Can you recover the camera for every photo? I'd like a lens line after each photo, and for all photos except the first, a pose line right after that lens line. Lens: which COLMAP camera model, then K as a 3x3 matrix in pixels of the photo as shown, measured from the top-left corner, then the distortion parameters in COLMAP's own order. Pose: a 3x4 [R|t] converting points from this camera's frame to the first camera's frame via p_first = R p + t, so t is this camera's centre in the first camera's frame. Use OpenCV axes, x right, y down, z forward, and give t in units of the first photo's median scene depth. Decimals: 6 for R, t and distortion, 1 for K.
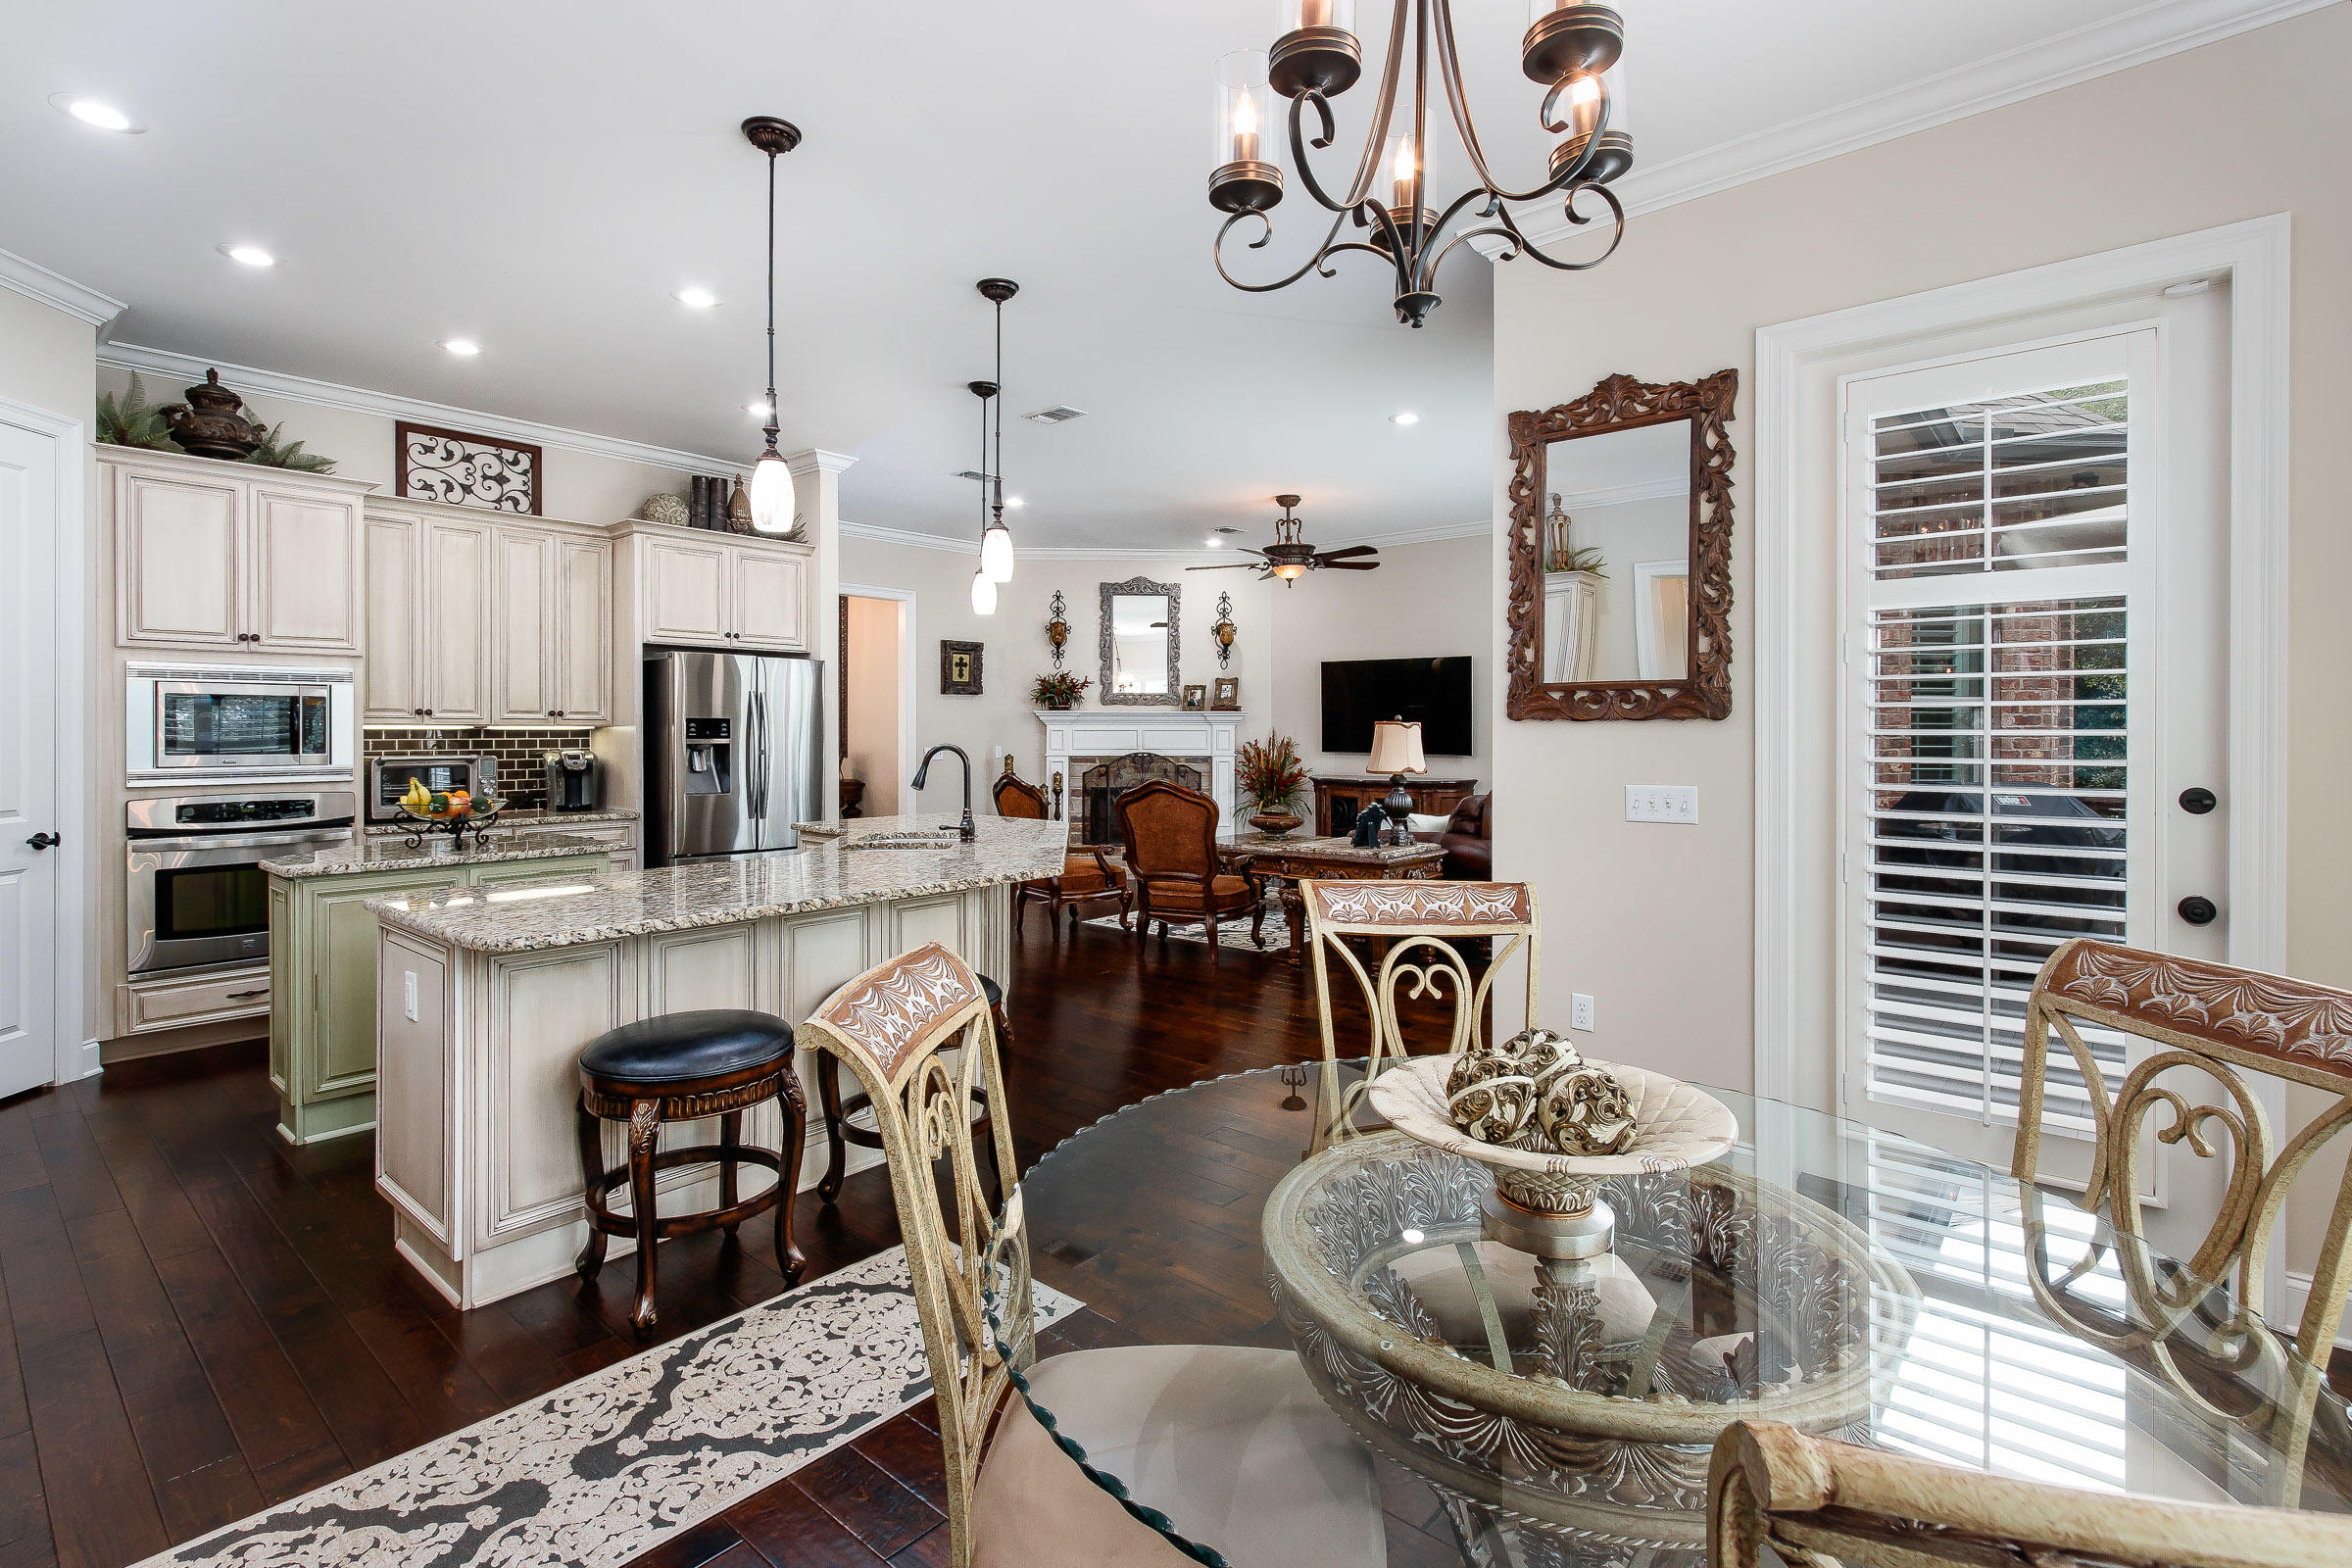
lens RADIAL K [[1111.0, 0, 1139.6], [0, 1111.0, 737.4], [0, 0, 1]] dist [0.003107, -0.001599]
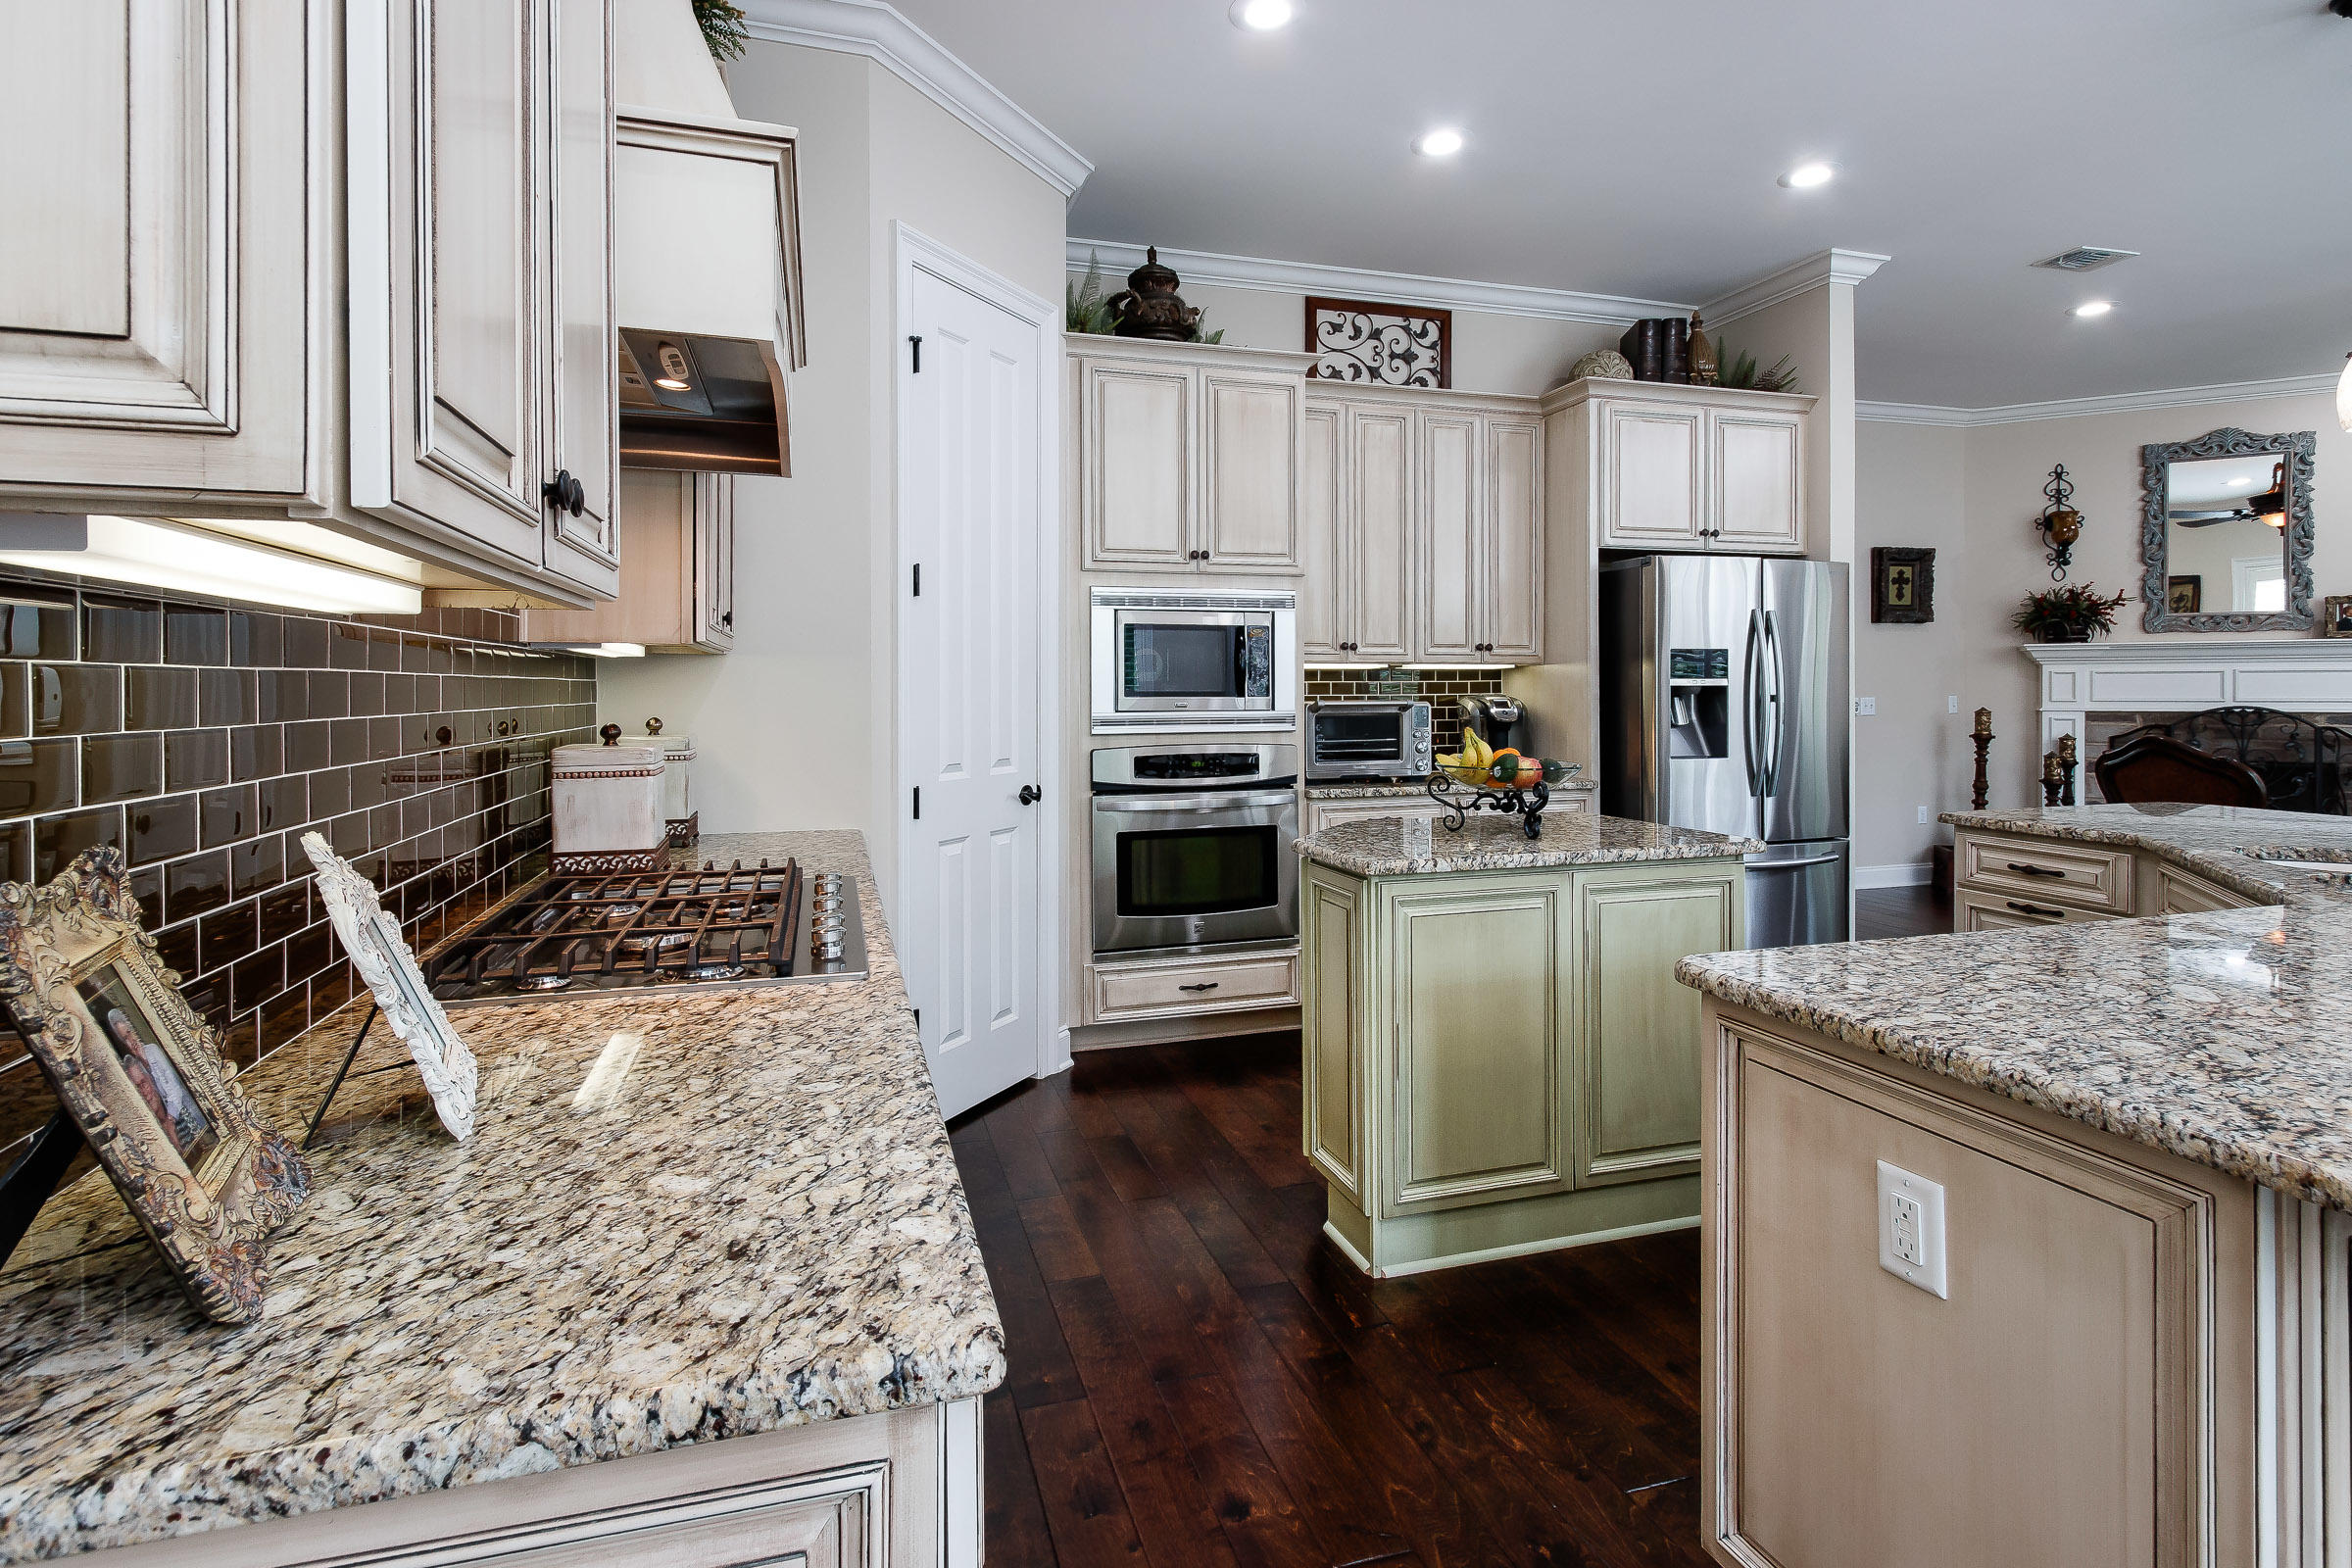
lens RADIAL K [[1111.0, 0, 1117.3], [0, 1111.0, 691.5], [0, 0, 1]] dist [0.003107, -0.001599]
pose [[0.838794, -0.003517, -0.544438, -0.313997], [0.001500, 0.999990, -0.004148, 0.011479], [0.544447, 0.002663, 0.838791, 0.215497]]
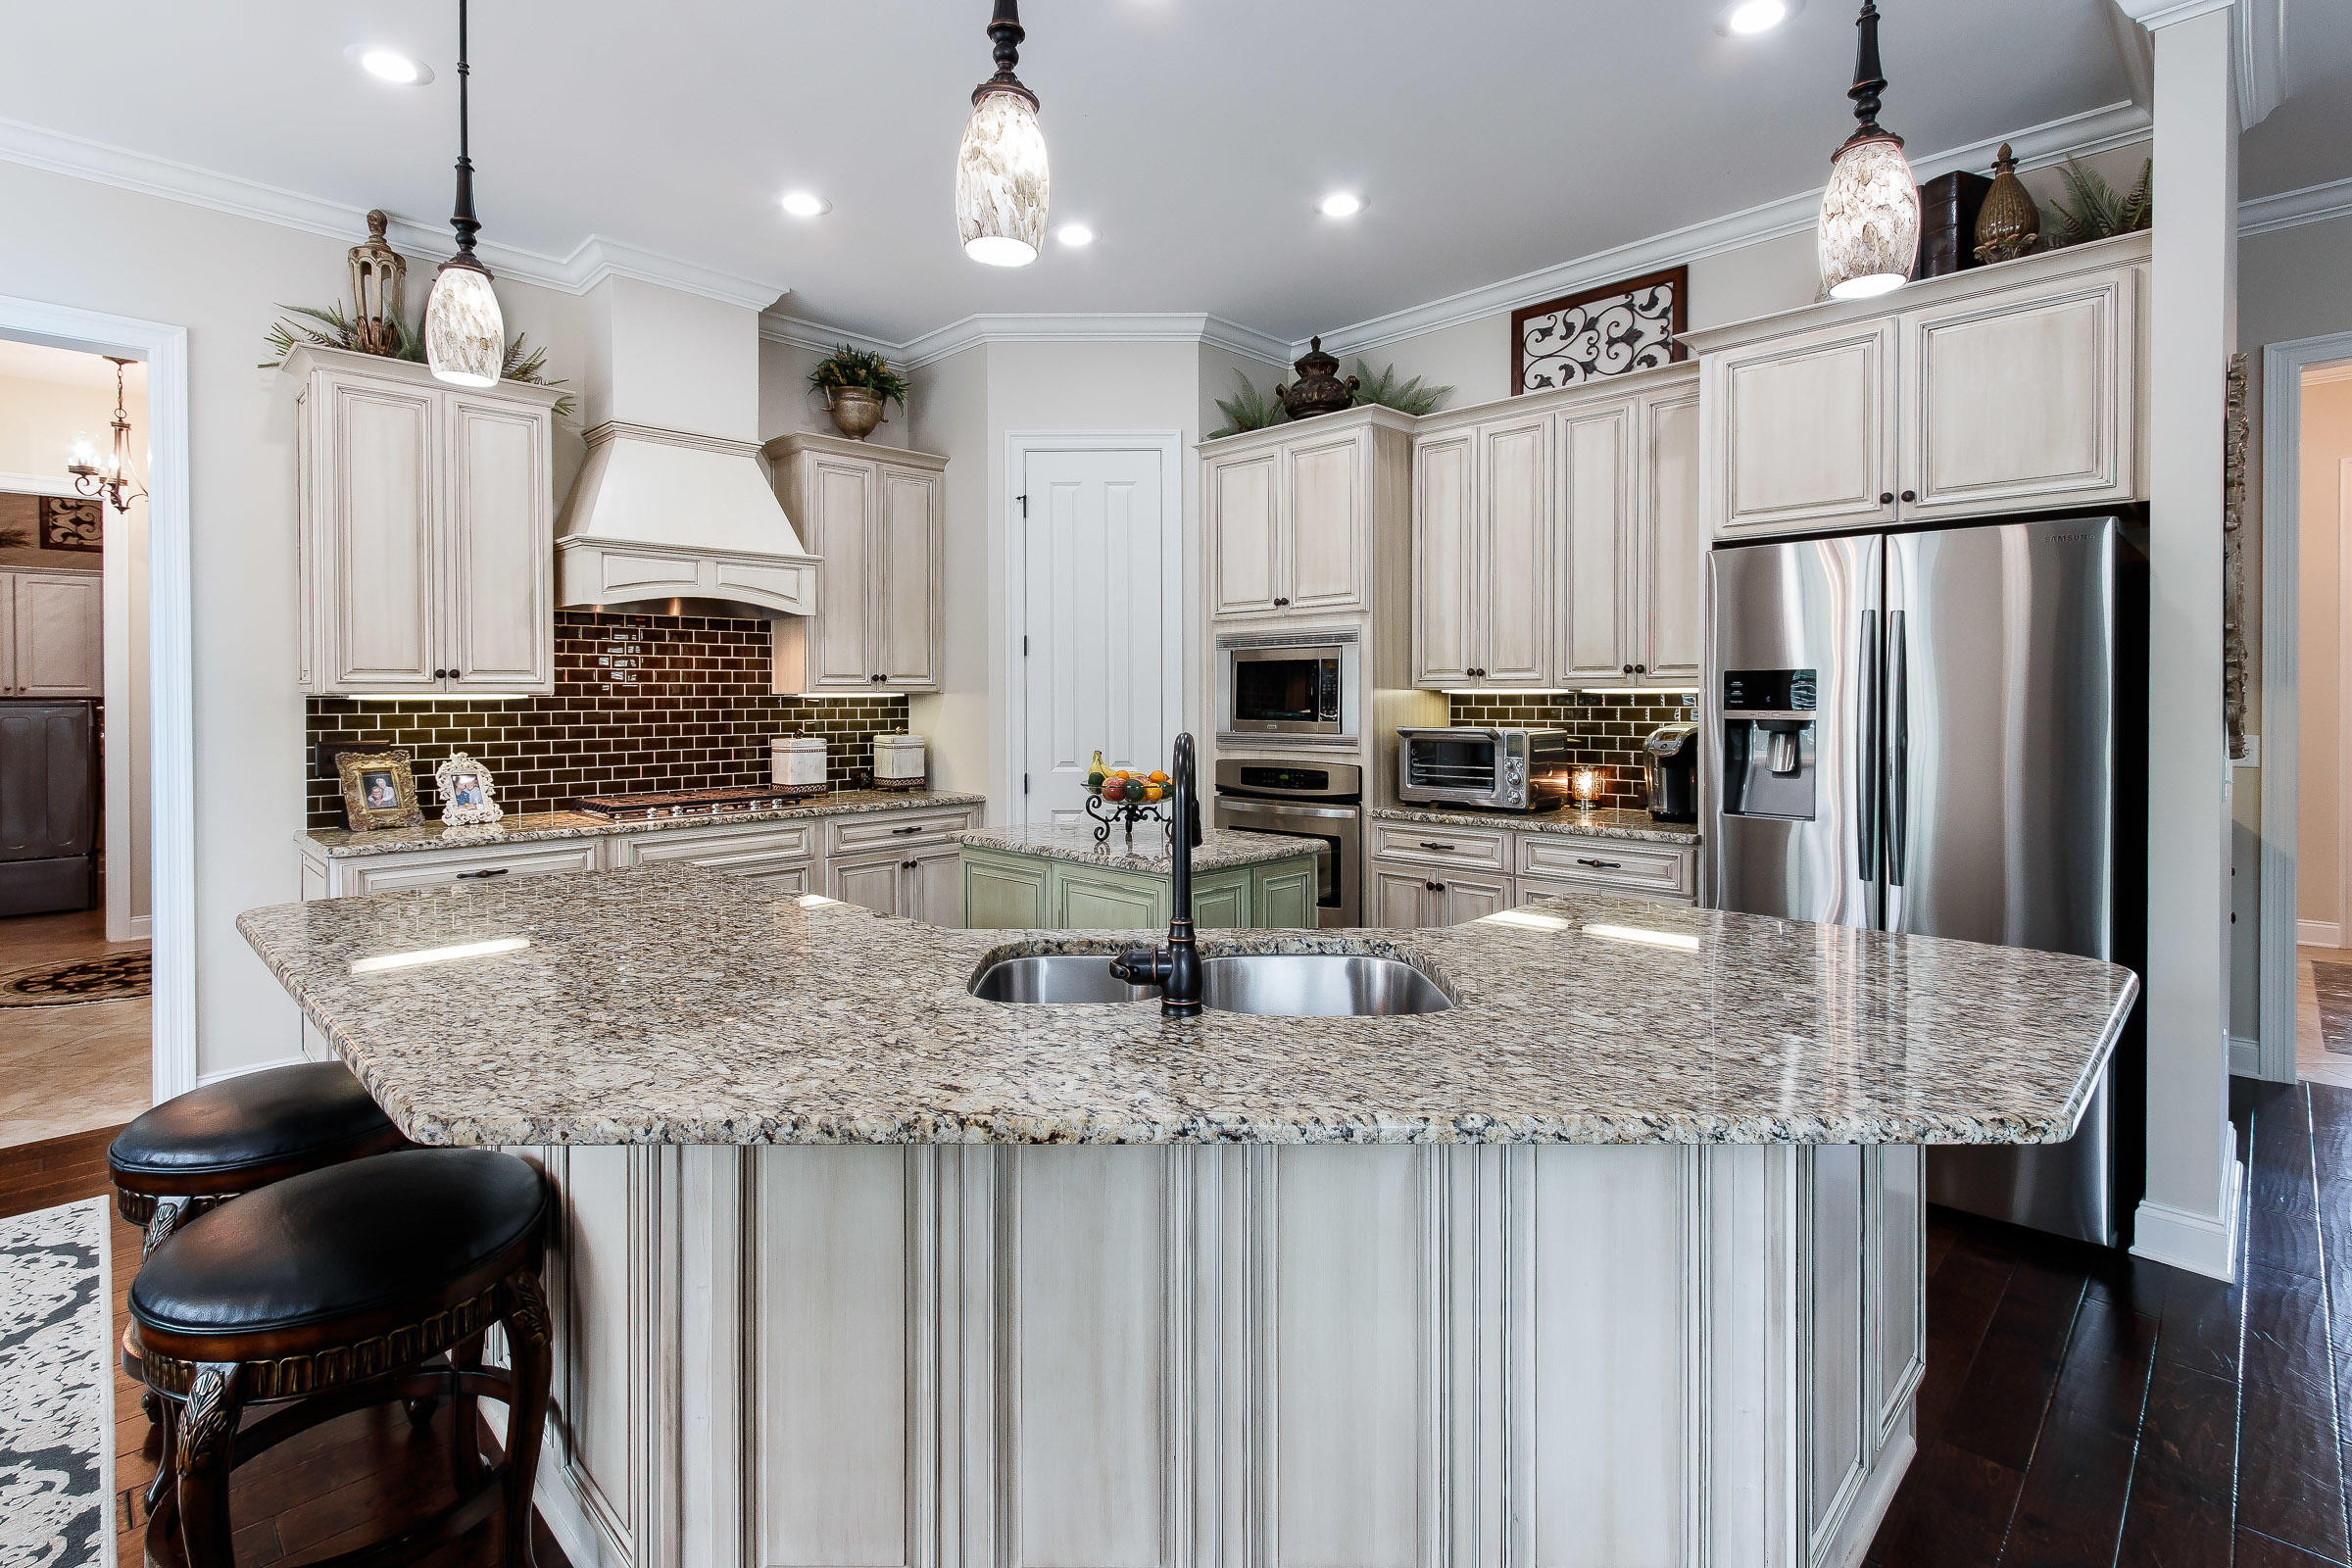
lens RADIAL K [[1111.0, 0, 1171.9], [0, 1111.0, 697.6], [0, 0, 1]] dist [0.003107, -0.001599]
pose [[-0.066488, 0.001270, -0.997786, 0.143737], [-0.002069, 0.999997, 0.001410, -0.004779], [0.997785, 0.002158, -0.066485, 0.753139]]
